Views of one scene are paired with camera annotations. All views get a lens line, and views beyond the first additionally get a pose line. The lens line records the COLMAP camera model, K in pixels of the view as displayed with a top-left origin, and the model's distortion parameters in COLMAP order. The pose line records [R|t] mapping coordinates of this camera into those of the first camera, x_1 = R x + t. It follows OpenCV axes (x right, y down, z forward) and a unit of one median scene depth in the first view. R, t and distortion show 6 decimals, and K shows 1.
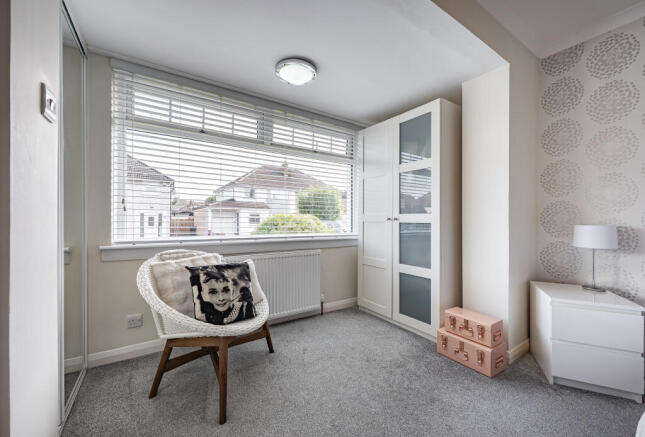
lens RADIAL K [[256.3, 0, 322.5], [0, 256.3, 218.5], [0, 0, 1]] dist [0.002632, 0.000325]
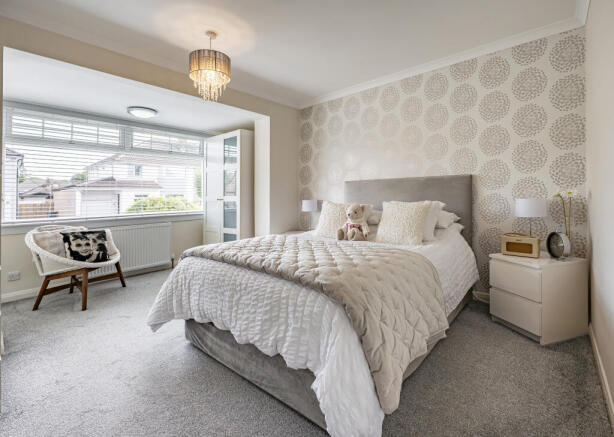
lens RADIAL K [[271.7, 0, 308.7], [0, 271.7, 187.5], [0, 0, 1]] dist [0.020260, 0.000066]
pose [[0.960363, -0.016279, 0.278277, 0.507810], [0.025178, 0.999279, -0.028433, -0.020848], [-0.277613, 0.034312, 0.960080, -1.134089]]
